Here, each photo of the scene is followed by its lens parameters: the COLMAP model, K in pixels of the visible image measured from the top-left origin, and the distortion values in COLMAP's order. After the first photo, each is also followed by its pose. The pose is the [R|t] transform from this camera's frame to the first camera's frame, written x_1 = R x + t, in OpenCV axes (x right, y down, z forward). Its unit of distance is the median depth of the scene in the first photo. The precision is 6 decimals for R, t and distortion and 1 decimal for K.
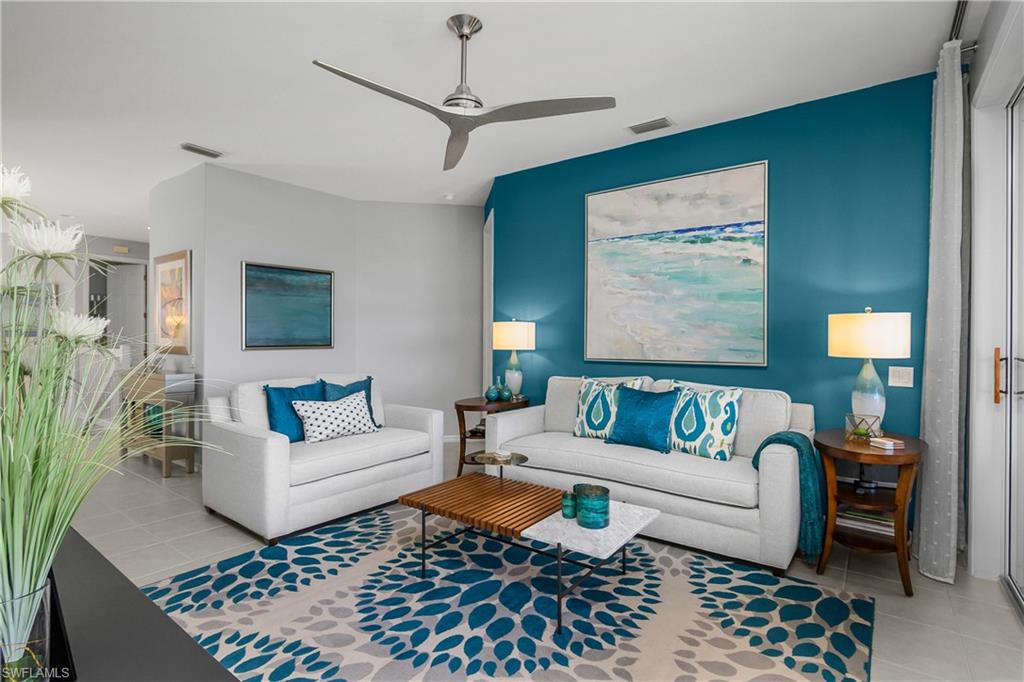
lens RADIAL K [[499.1, 0, 507.8], [0, 499.1, 340.1], [0, 0, 1]] dist [-0.018435, 0.000264]
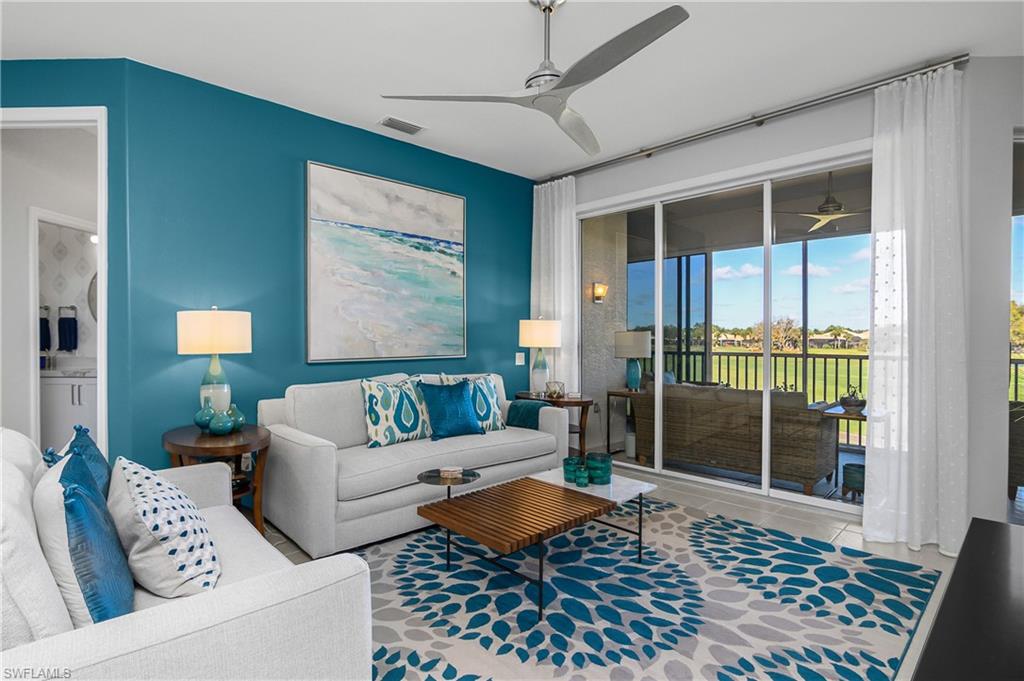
lens RADIAL K [[499.1, 0, 507.8], [0, 499.1, 339.6], [0, 0, 1]] dist [-0.018435, 0.000264]
pose [[0.174293, -0.009888, 0.984644, -0.703109], [0.003230, 0.999950, 0.009470, -0.004479], [-0.984688, 0.001530, 0.174317, 0.632245]]
